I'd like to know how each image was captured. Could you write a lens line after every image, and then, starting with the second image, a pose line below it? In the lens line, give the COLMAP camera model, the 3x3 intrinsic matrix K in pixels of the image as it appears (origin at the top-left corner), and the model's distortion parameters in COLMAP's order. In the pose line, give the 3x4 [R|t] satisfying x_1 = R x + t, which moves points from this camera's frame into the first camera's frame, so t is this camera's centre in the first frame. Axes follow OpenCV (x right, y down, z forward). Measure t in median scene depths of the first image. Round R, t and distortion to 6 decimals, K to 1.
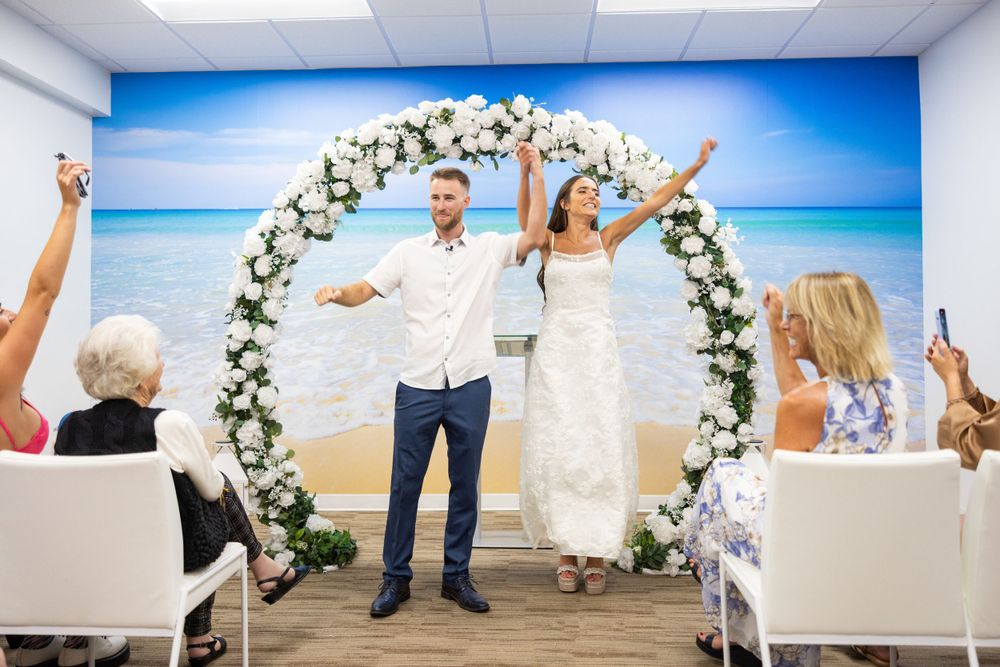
lens RADIAL K [[826.4, 0, 502.8], [0, 826.4, 307.6], [0, 0, 1]] dist [0.027573, -0.048610]
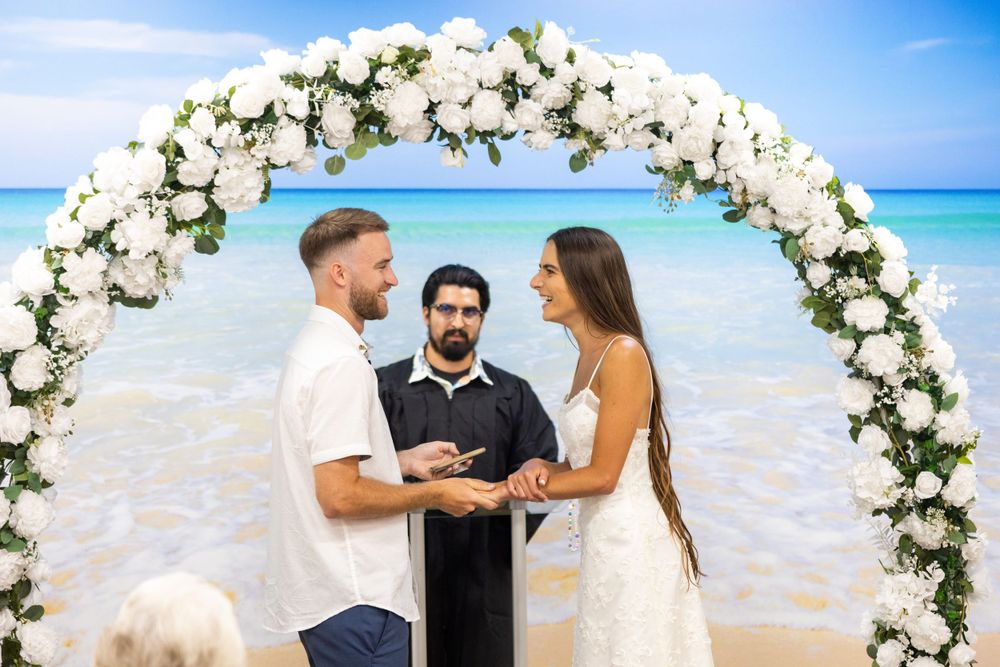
lens RADIAL K [[2039.4, 0, 555.7], [0, 2039.4, 307.4], [0, 0, 1]] dist [0.068039, 0.000000]
pose [[0.964035, -0.014560, 0.265376, -0.309198], [0.007510, 0.999592, 0.027562, -0.115786], [-0.265669, -0.024578, 0.963751, -0.213381]]
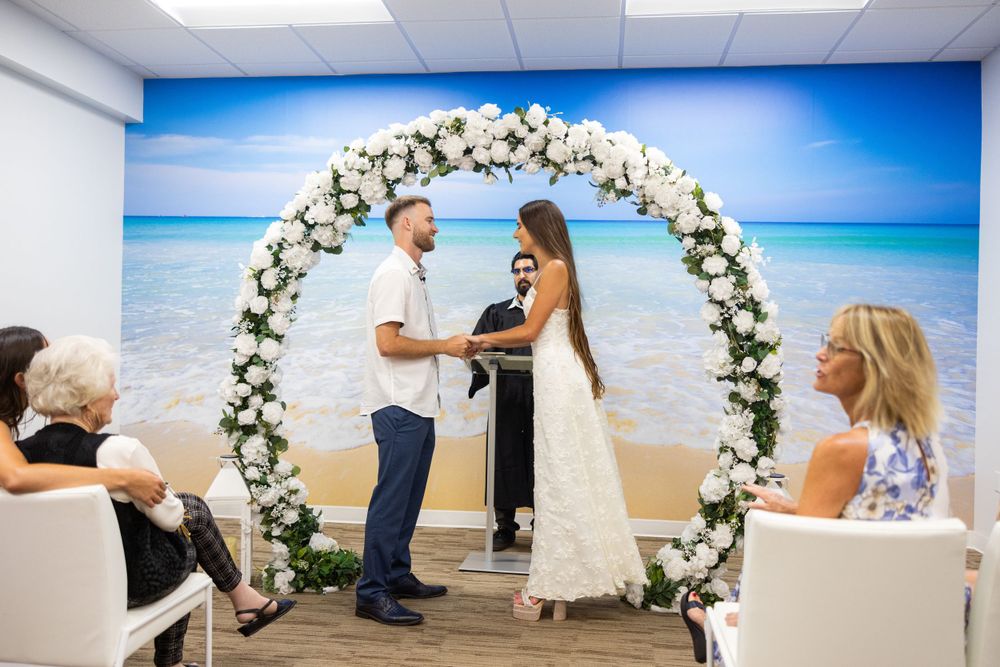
lens RADIAL K [[826.4, 0, 506.0], [0, 826.4, 327.0], [0, 0, 1]] dist [0.027573, -0.048610]
pose [[0.997170, 0.022093, -0.071862, 0.060721], [-0.020671, 0.999577, 0.020480, -0.019504], [0.072284, -0.018937, 0.997204, 0.042428]]
